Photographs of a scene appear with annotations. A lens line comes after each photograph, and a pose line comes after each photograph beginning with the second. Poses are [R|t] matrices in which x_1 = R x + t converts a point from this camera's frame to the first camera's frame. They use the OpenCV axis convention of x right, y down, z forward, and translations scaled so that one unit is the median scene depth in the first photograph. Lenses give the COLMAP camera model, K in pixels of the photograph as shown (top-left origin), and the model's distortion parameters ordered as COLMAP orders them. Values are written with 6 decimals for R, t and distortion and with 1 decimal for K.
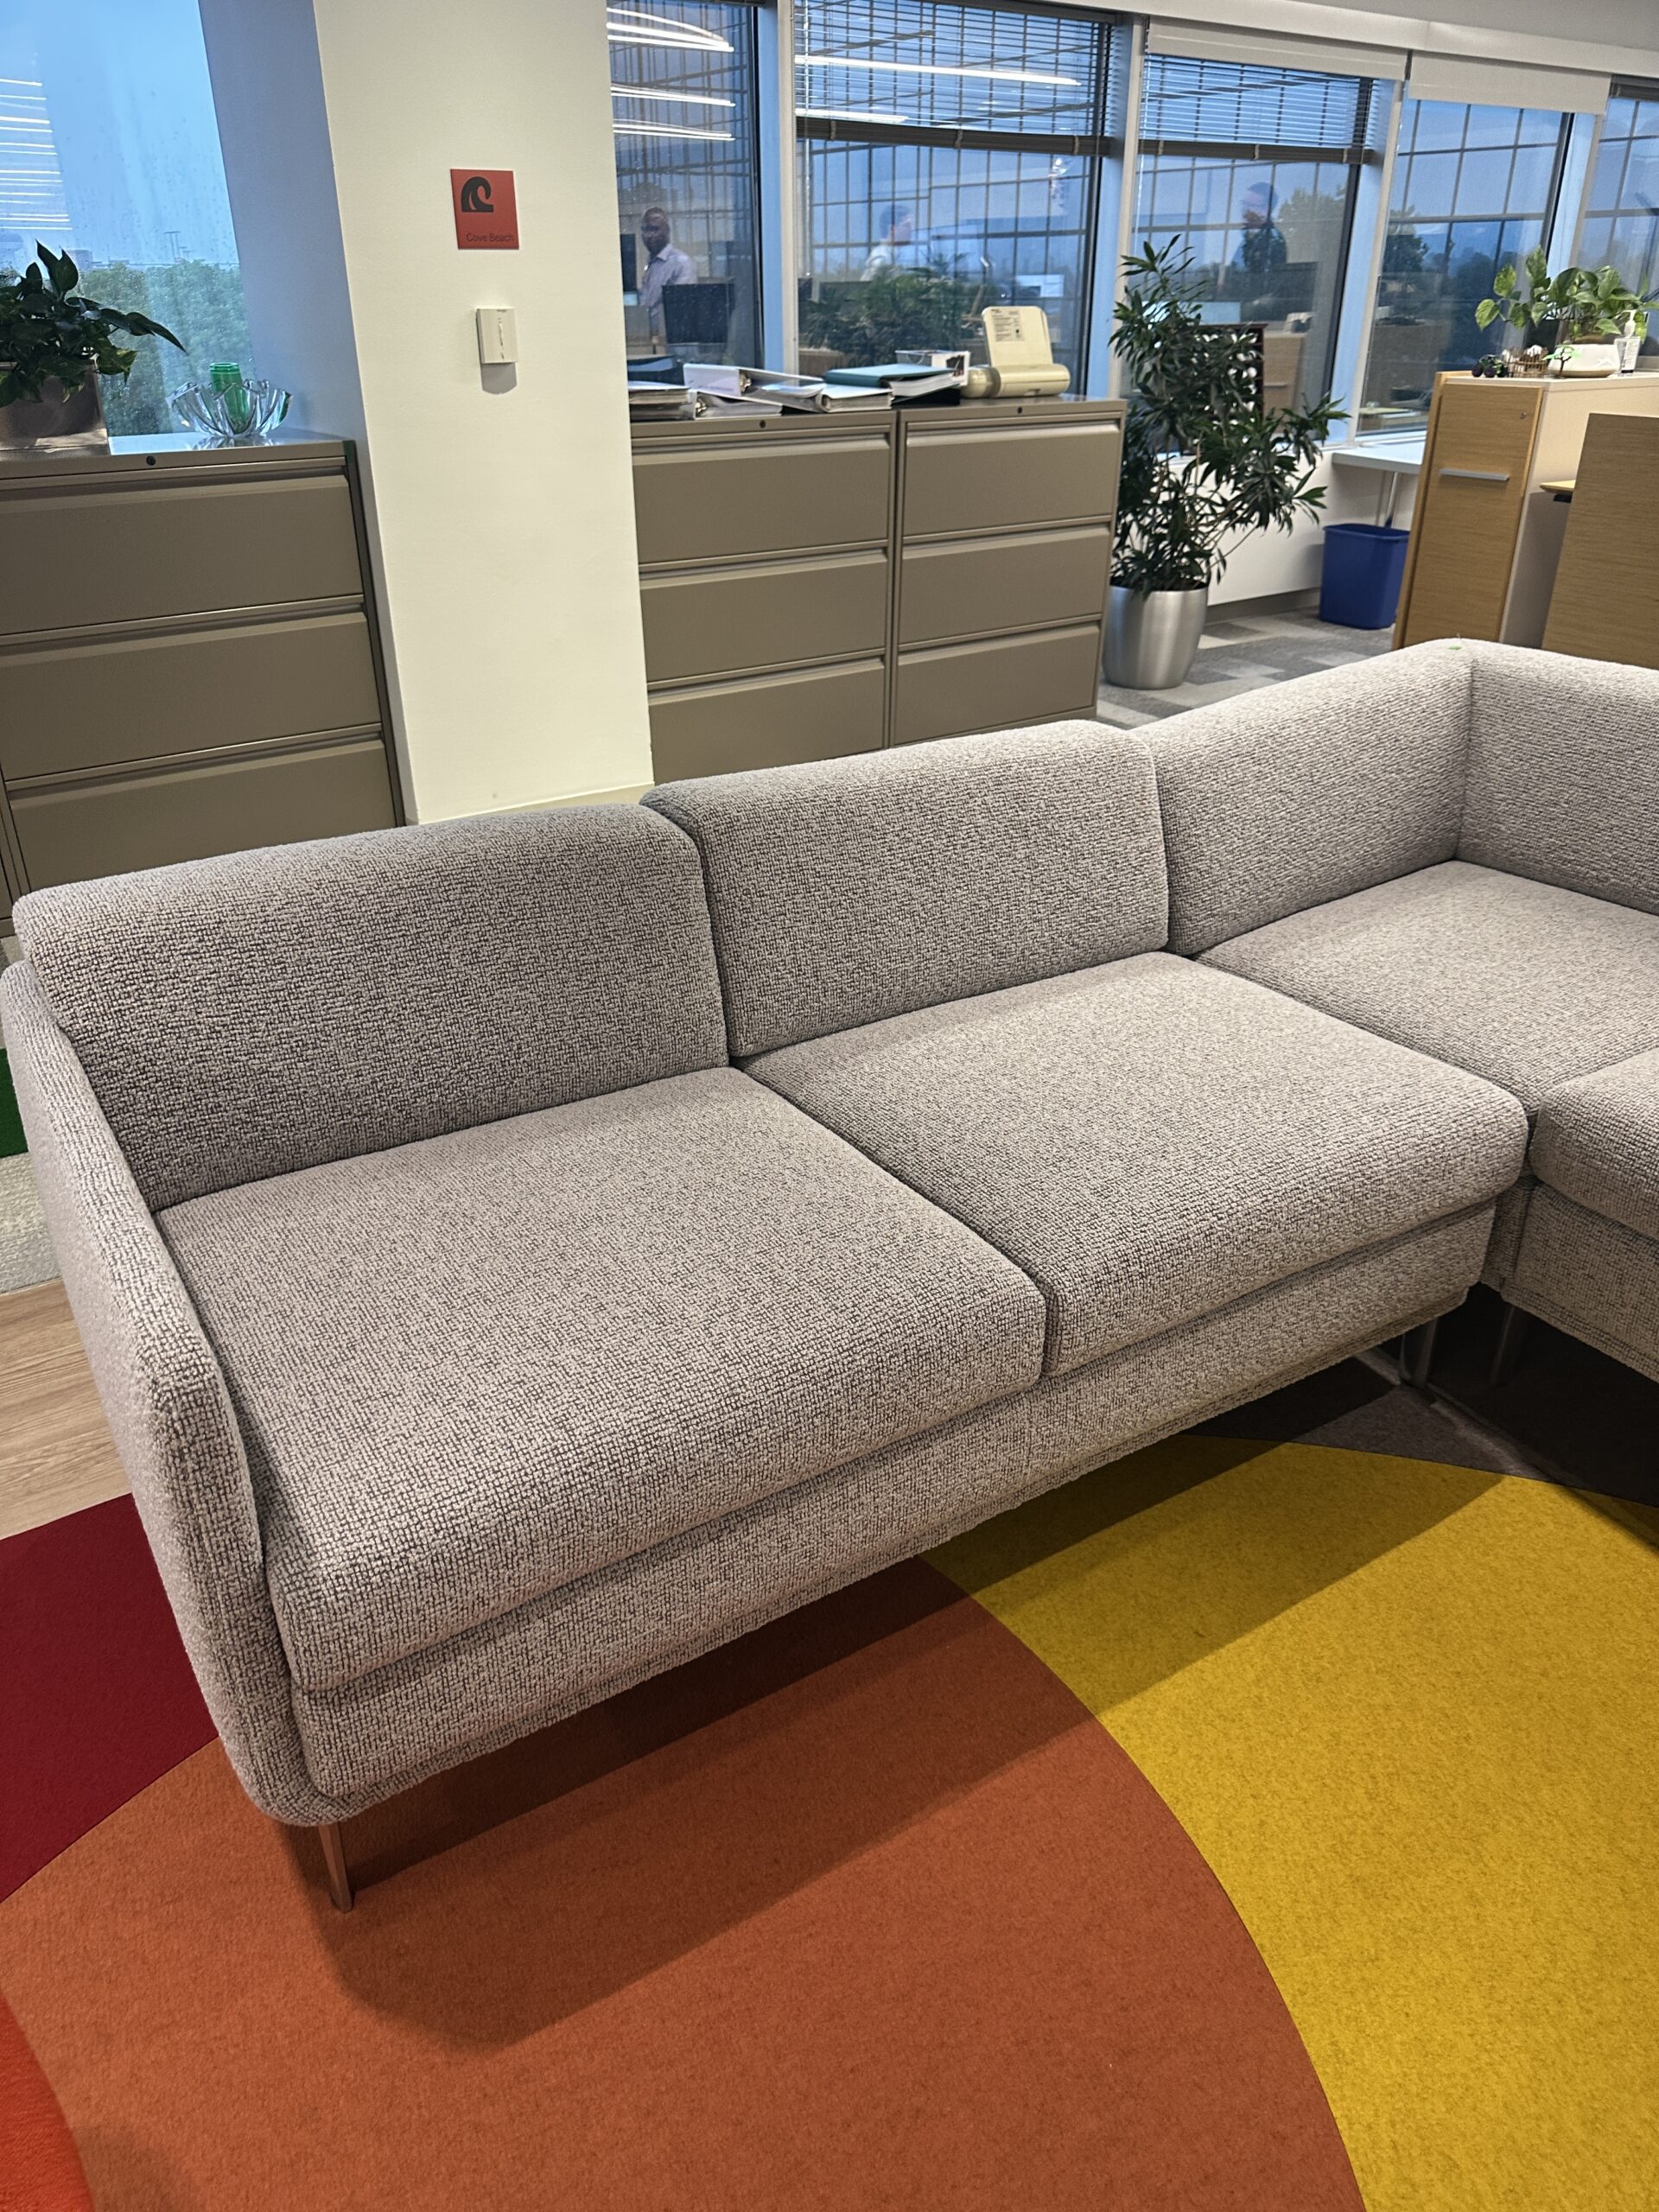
lens RADIAL K [[1599.8, 0, 829.5], [0, 1599.8, 1106.0], [0, 0, 1]] dist [-0.020443, 0.011087]
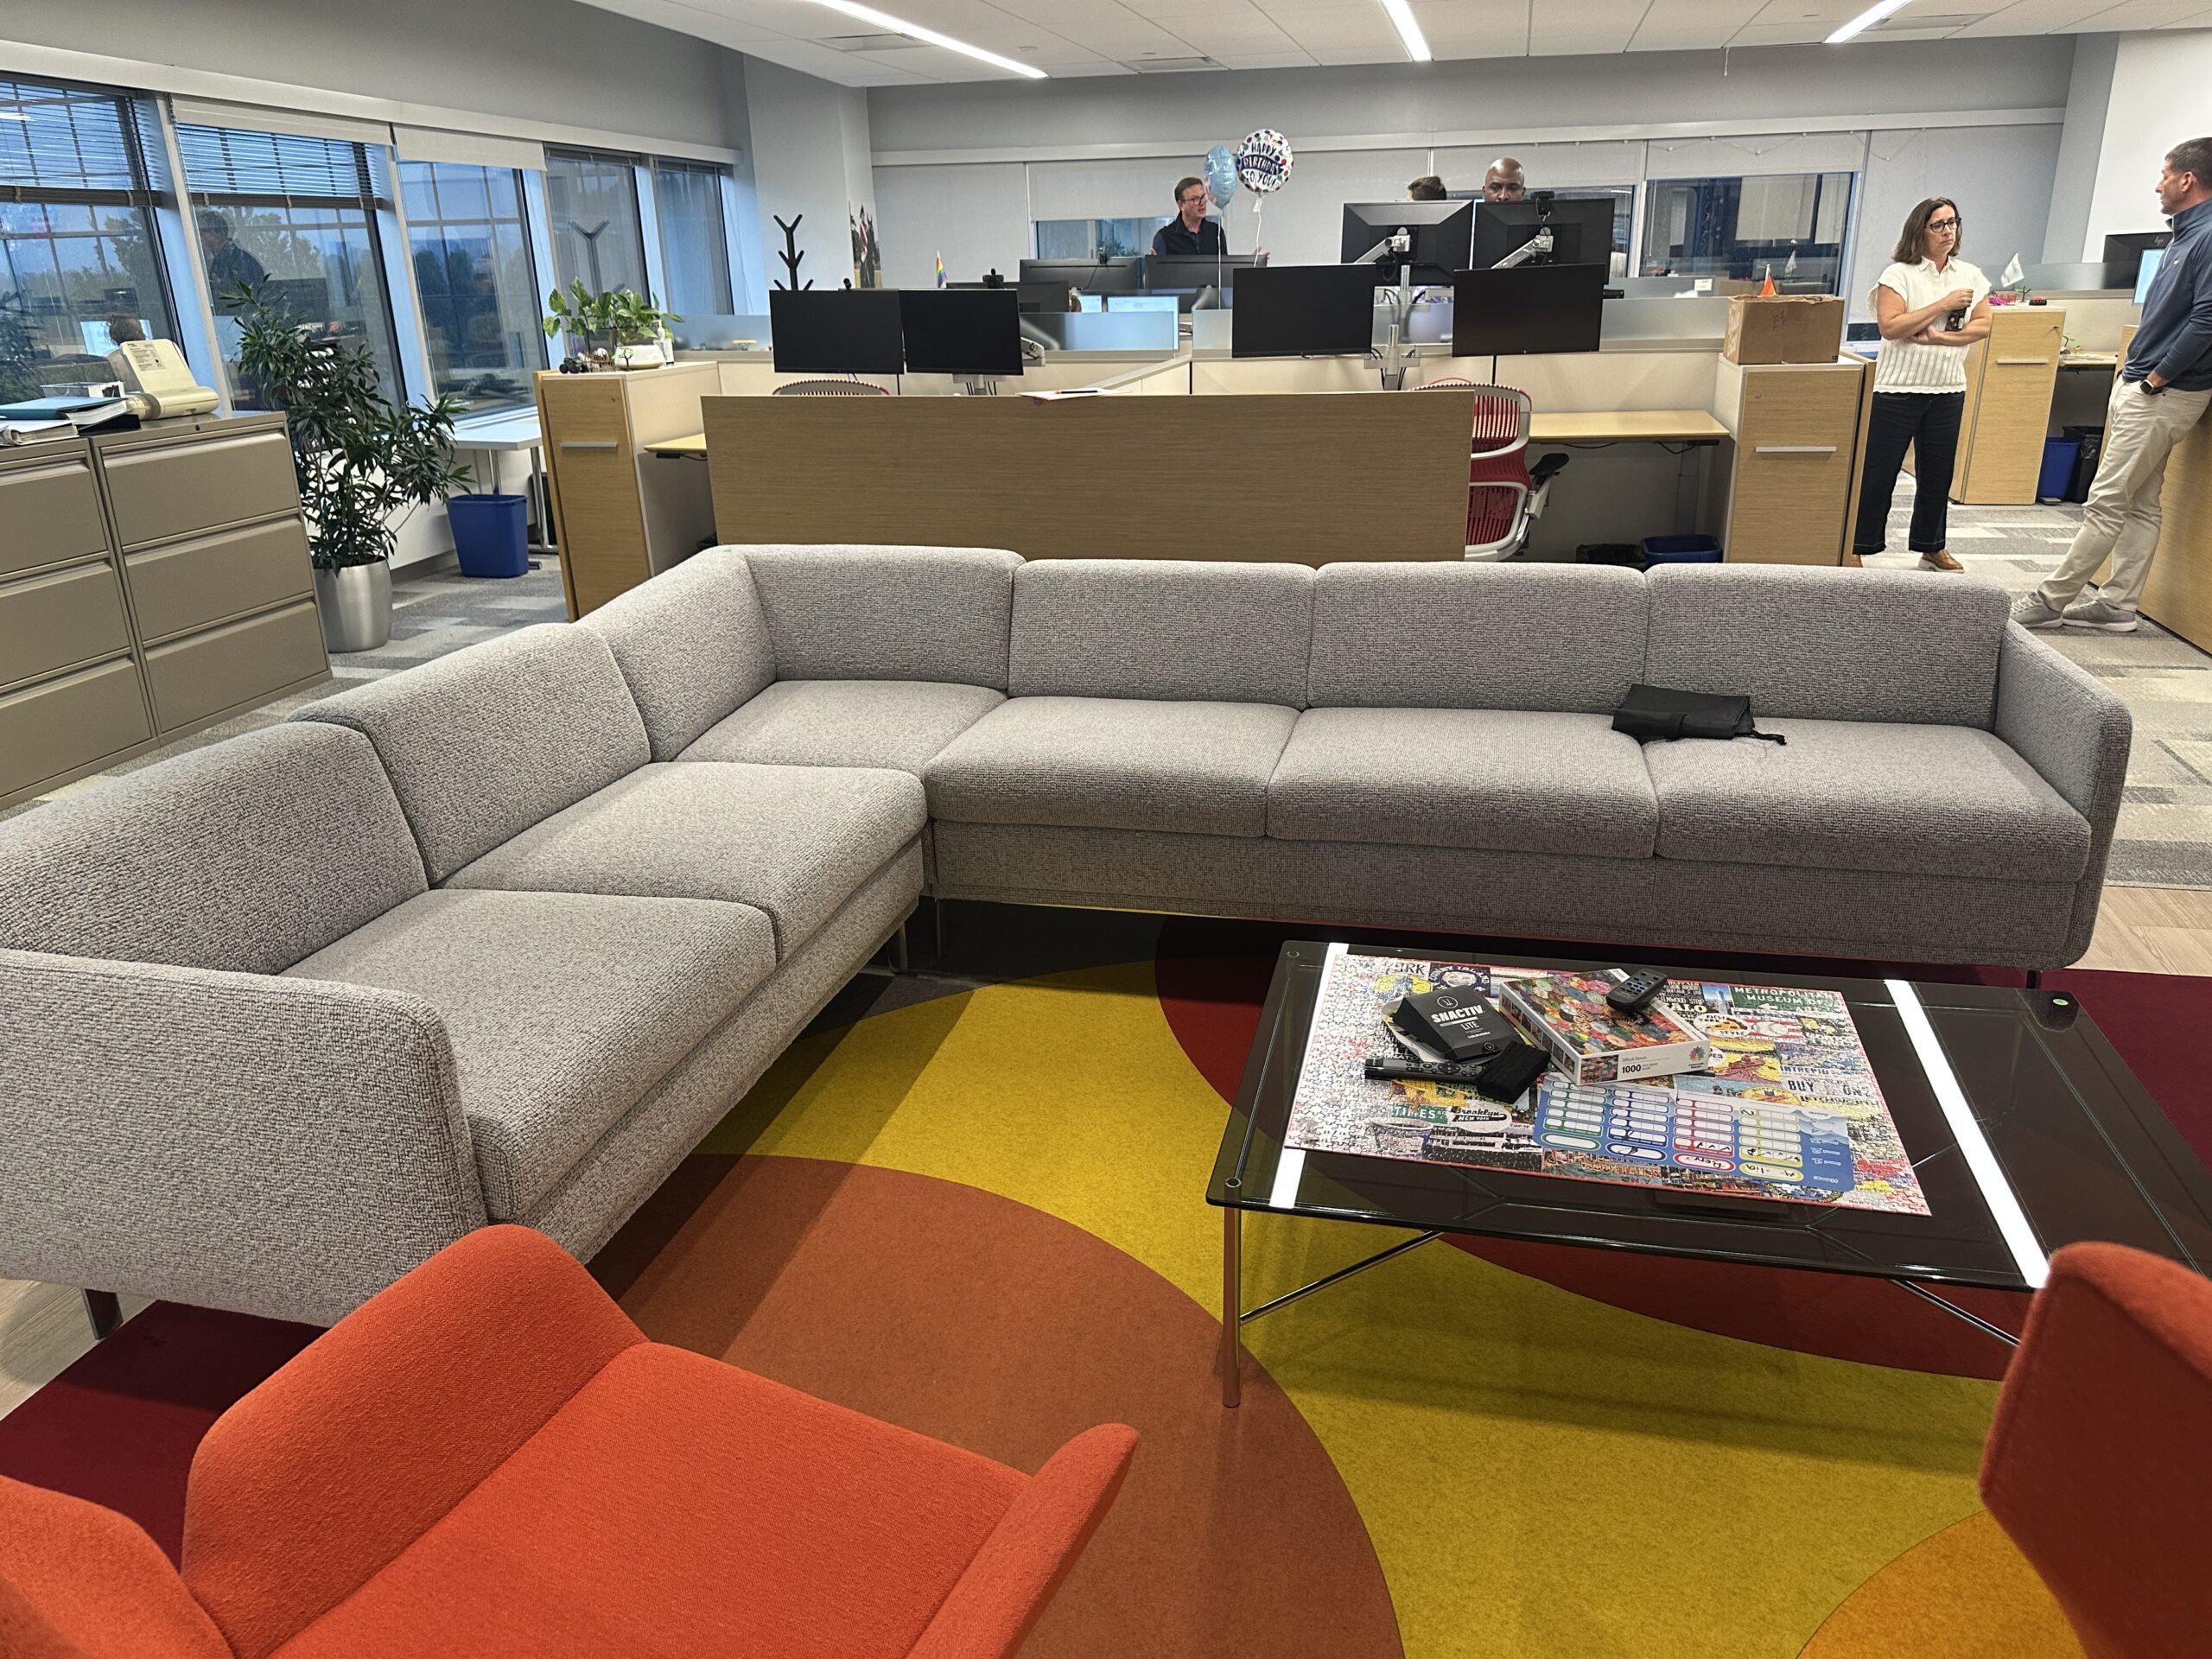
lens RADIAL K [[1523.6, 0, 1106.0], [0, 1523.6, 829.5], [0, 0, 1]] dist [-0.069774, 0.005291]
pose [[0.723138, -0.238226, 0.648321, -0.150360], [0.319265, 0.947633, -0.007900, 0.038893], [-0.612488, 0.212699, 0.761326, -0.110466]]
